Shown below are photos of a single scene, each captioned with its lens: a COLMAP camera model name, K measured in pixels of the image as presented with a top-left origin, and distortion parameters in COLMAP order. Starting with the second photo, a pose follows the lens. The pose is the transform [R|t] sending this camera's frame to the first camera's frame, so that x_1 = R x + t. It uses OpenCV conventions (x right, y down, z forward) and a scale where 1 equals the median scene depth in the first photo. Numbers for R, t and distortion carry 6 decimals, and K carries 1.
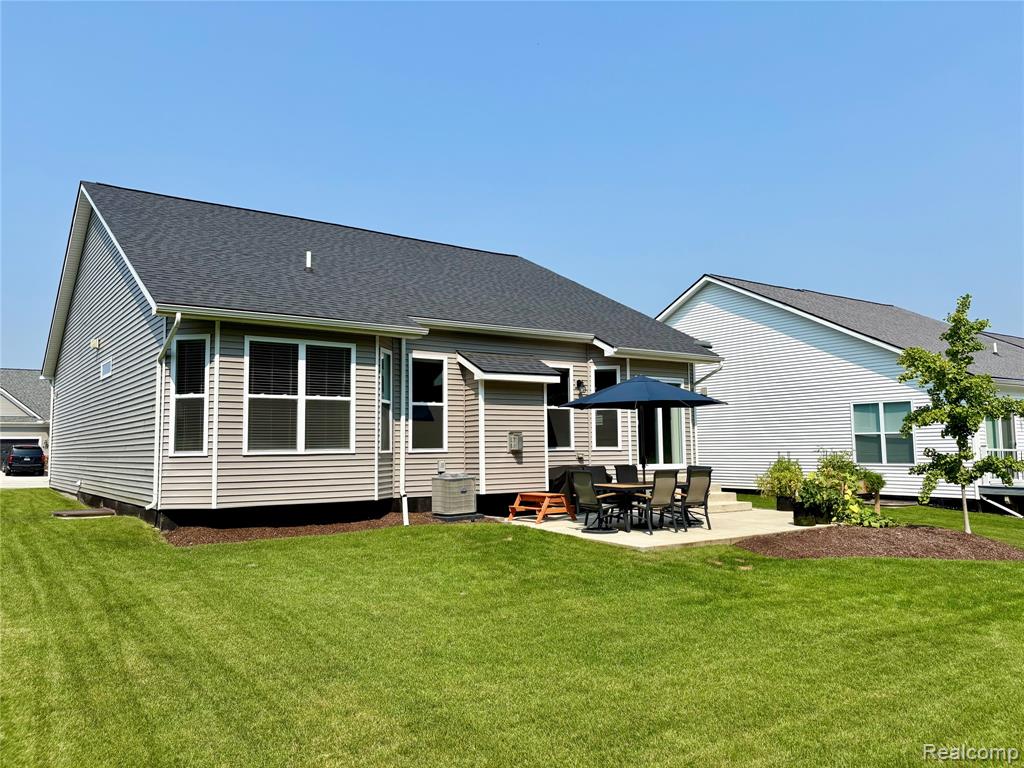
lens RADIAL K [[774.4, 0, 507.6], [0, 774.4, 377.1], [0, 0, 1]] dist [0.057110, -0.040829]
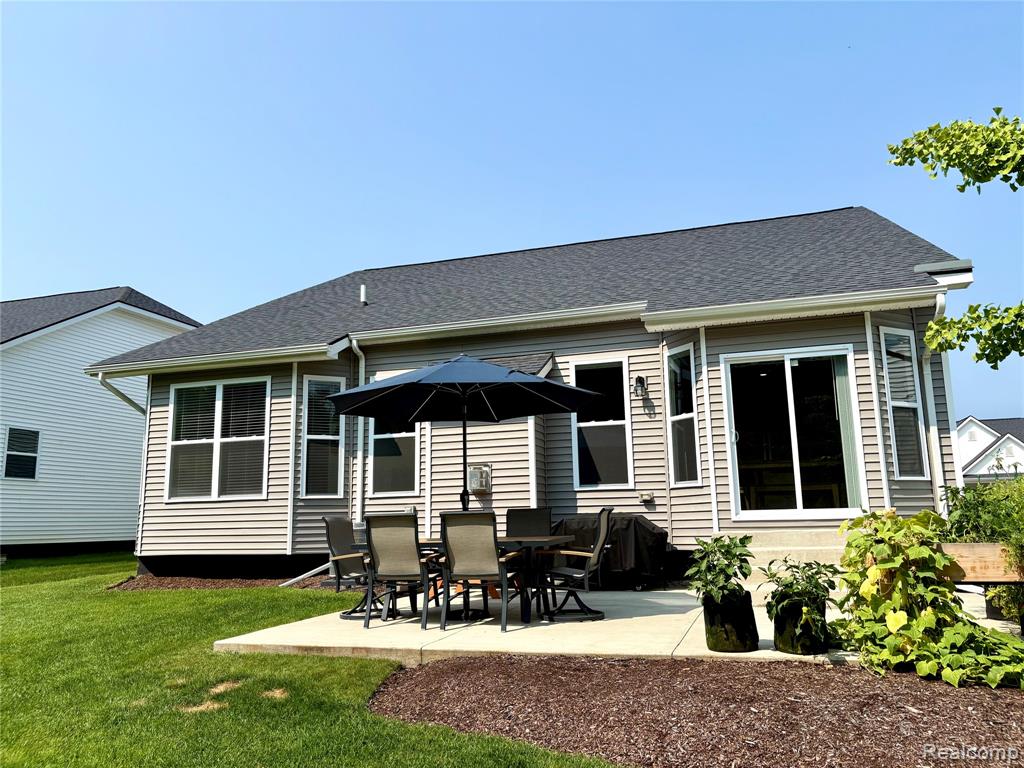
lens RADIAL K [[774.4, 0, 519.7], [0, 774.4, 382.9], [0, 0, 1]] dist [0.057110, -0.040829]
pose [[0.595811, -0.143377, -0.790223, 0.614101], [0.086738, 0.989668, -0.114166, 0.083485], [0.798427, -0.000521, 0.602092, 0.622365]]
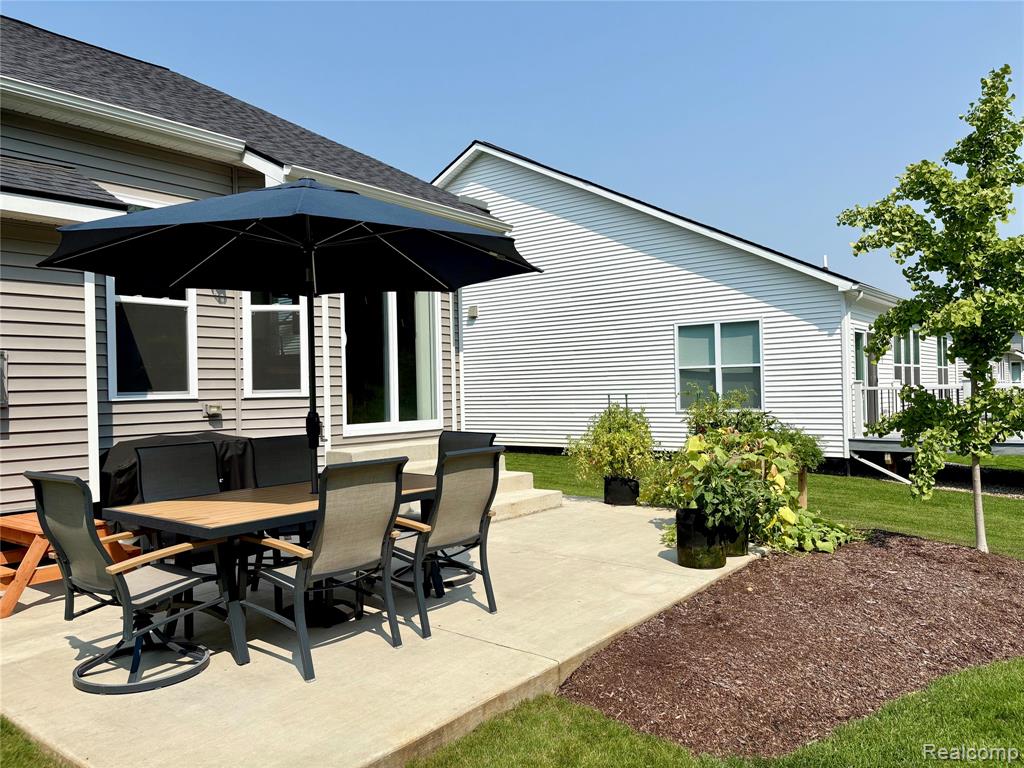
lens RADIAL K [[774.4, 0, 515.0], [0, 774.4, 376.8], [0, 0, 1]] dist [0.057110, -0.040829]
pose [[0.953521, -0.004857, 0.301287, 0.142413], [-0.016390, 0.997554, 0.067953, 0.054786], [-0.300880, -0.069732, 0.951109, 0.585470]]
